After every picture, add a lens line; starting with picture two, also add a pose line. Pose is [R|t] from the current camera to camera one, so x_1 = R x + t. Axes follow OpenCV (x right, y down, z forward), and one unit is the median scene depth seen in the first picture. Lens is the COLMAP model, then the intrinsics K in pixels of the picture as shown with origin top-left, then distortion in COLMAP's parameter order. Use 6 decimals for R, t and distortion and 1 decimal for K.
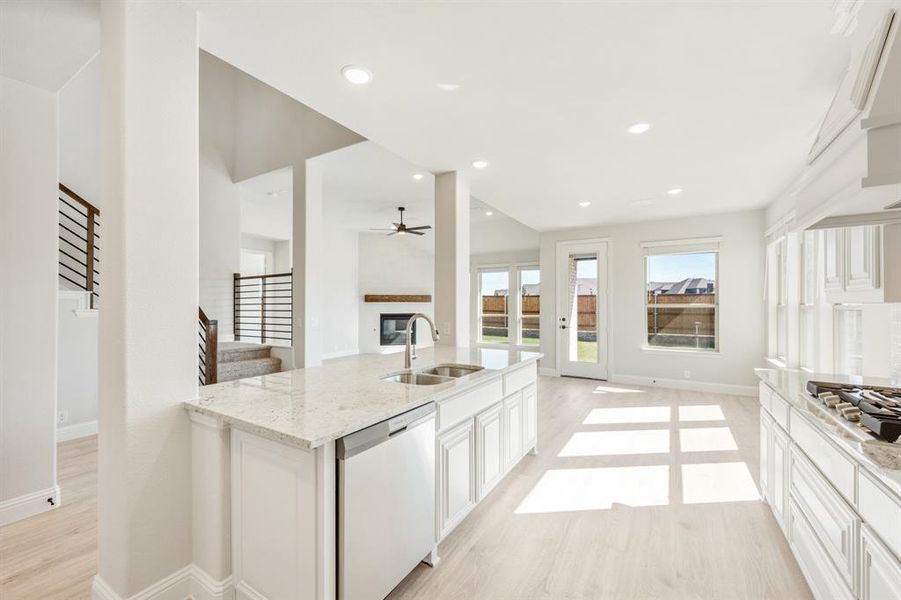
lens RADIAL K [[362.5, 0, 444.8], [0, 362.5, 303.7], [0, 0, 1]] dist [0.002714, 0.000135]
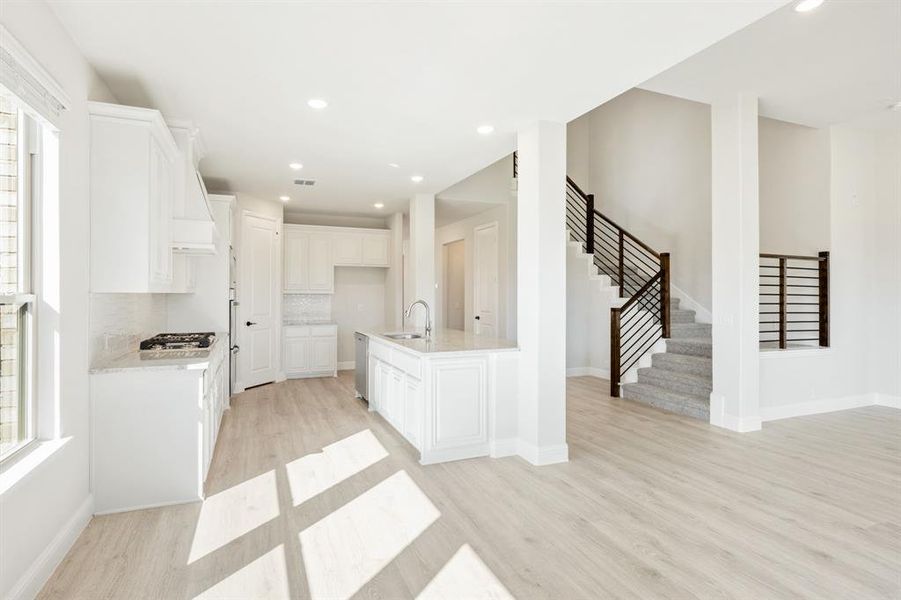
lens RADIAL K [[466.4, 0, 446.6], [0, 466.4, 291.3], [0, 0, 1]] dist [0.001584, 0.000155]
pose [[-0.574005, 0.000223, -0.818852, 1.325717], [-0.000392, 1.000000, 0.000547, -0.013595], [0.818852, 0.000635, -0.574005, 1.958707]]
